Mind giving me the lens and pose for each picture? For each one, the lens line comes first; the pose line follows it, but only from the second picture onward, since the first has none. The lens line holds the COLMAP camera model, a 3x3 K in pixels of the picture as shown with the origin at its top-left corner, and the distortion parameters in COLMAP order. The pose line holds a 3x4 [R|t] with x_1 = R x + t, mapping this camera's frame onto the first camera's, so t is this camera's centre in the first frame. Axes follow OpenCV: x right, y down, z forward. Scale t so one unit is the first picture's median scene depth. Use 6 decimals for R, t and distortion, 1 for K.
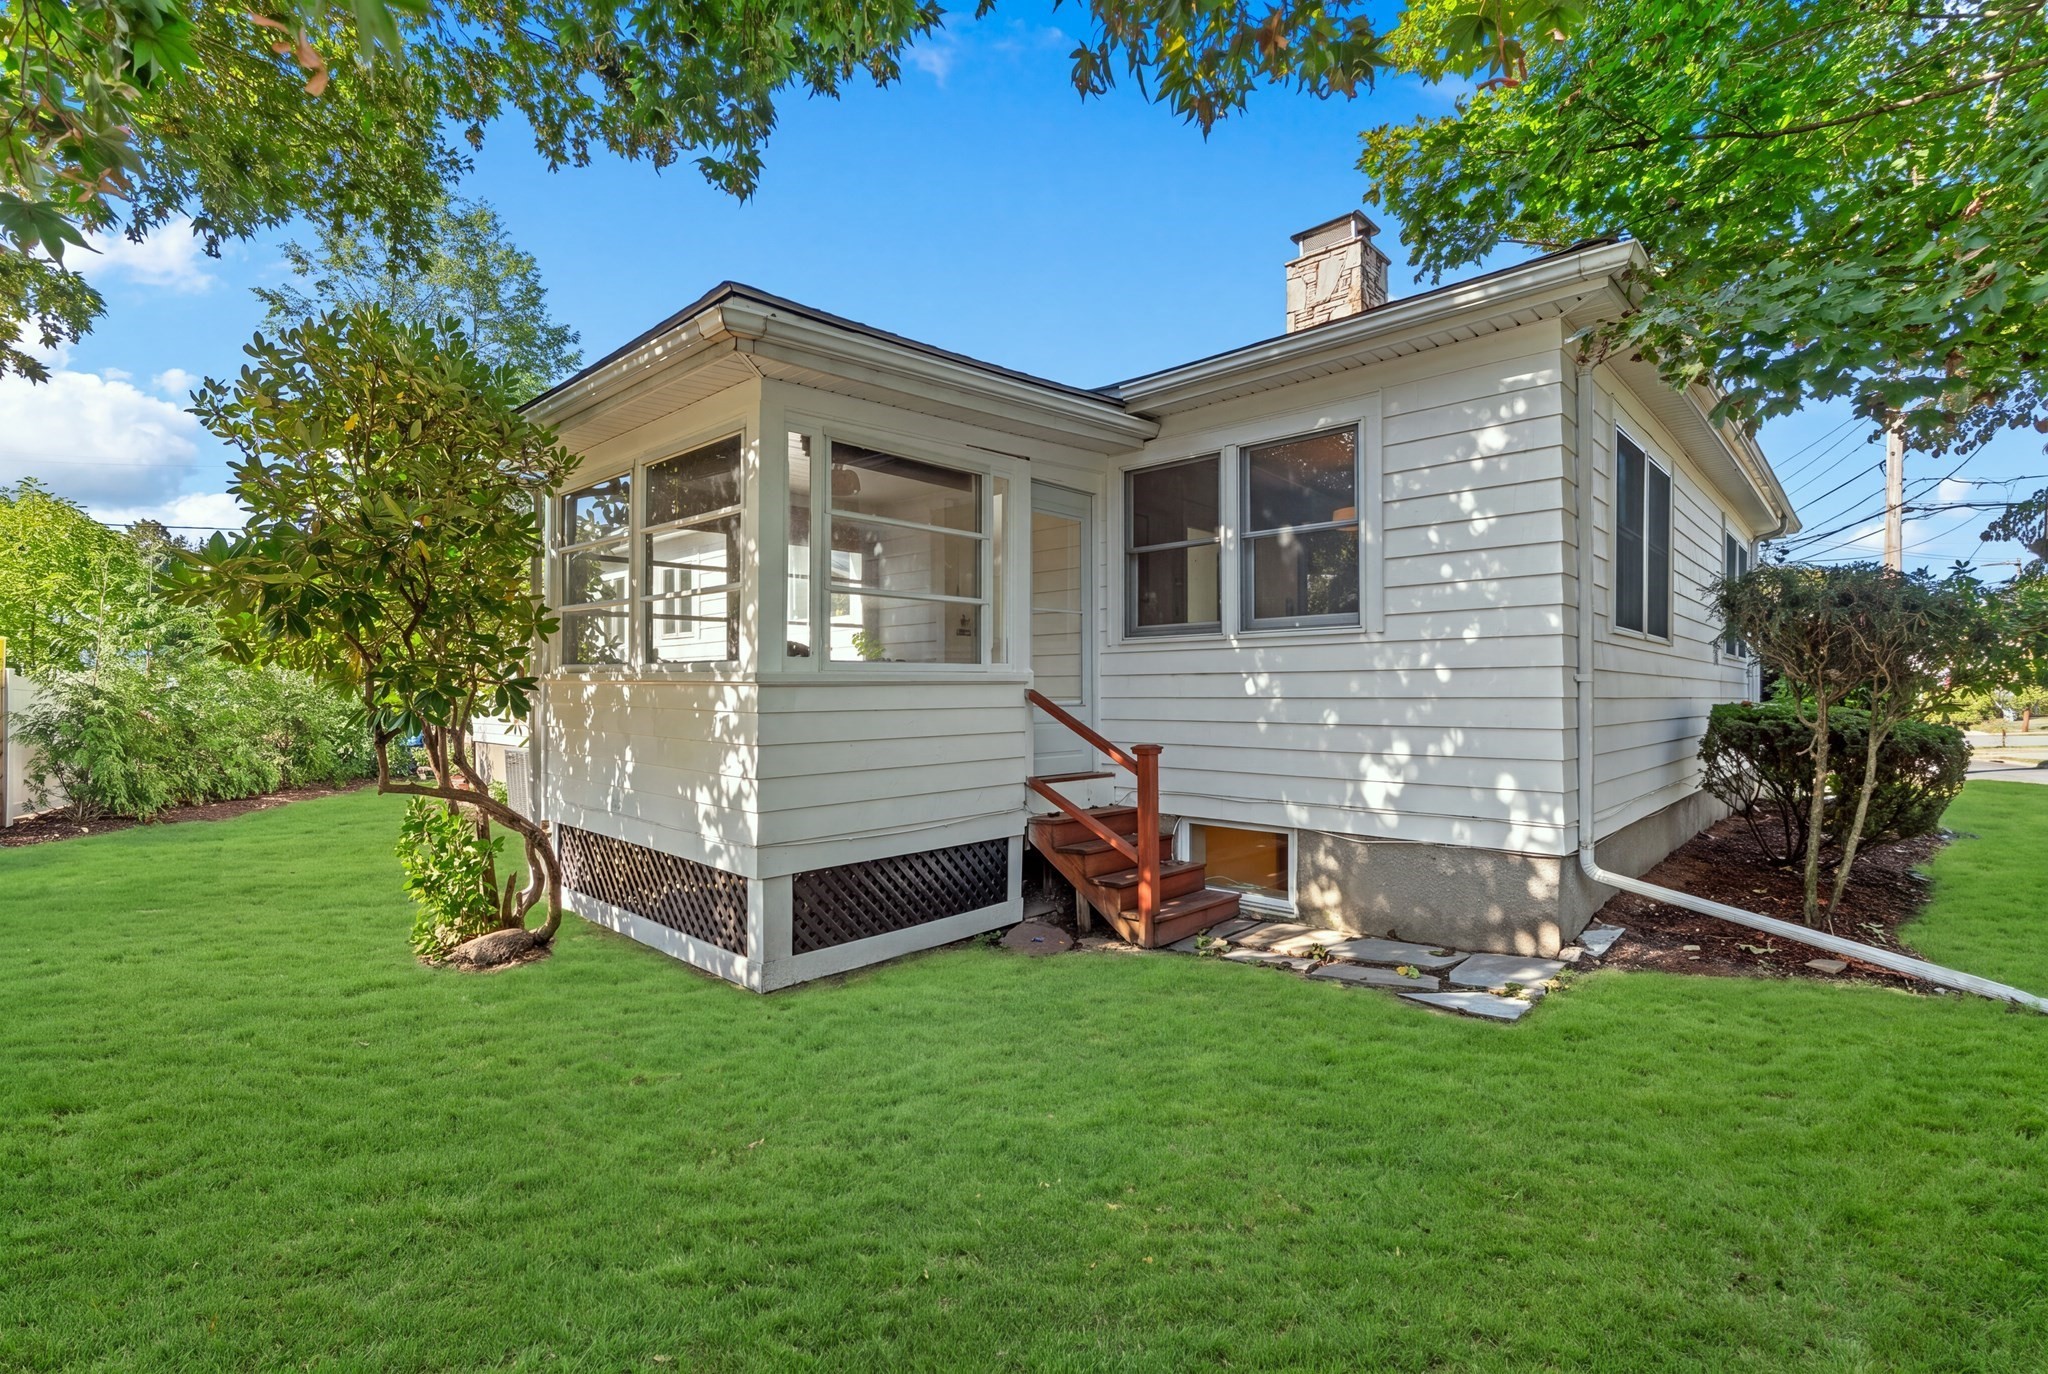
lens RADIAL K [[923.3, 0, 1024.0], [0, 923.3, 687.0], [0, 0, 1]] dist [-0.003965, 0.000587]
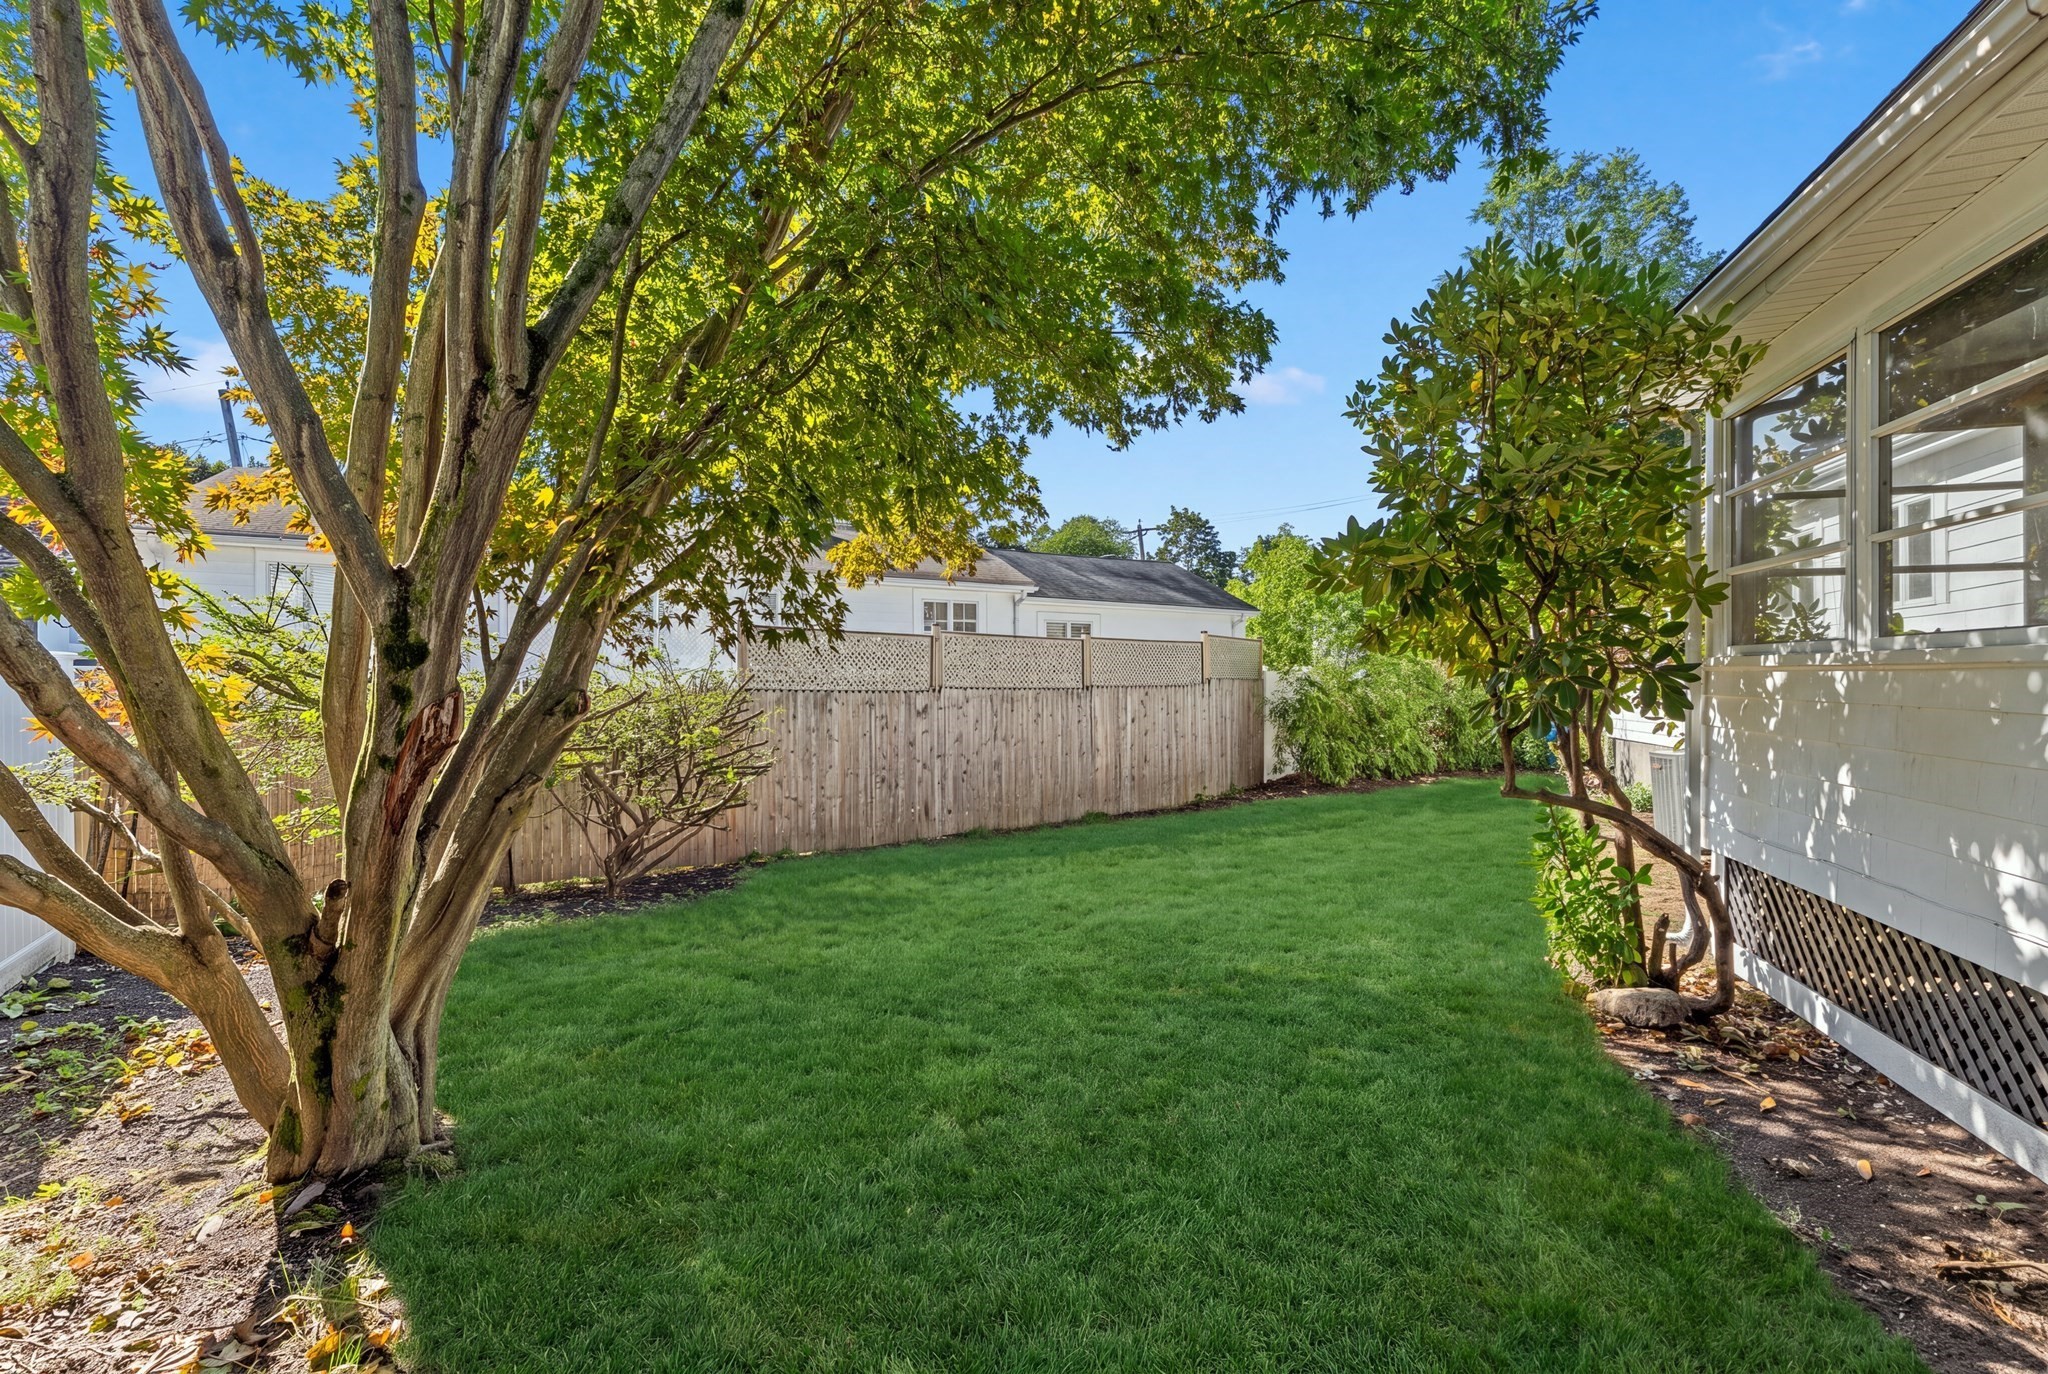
lens RADIAL K [[1002.3, 0, 1024.0], [0, 1002.3, 687.0], [0, 0, 1]] dist [-0.023078, 0.017069]
pose [[0.477106, 0.003572, -0.878839, -0.078417], [0.006091, 0.999954, 0.007371, 0.000255], [0.878825, -0.008869, 0.477062, 0.133653]]
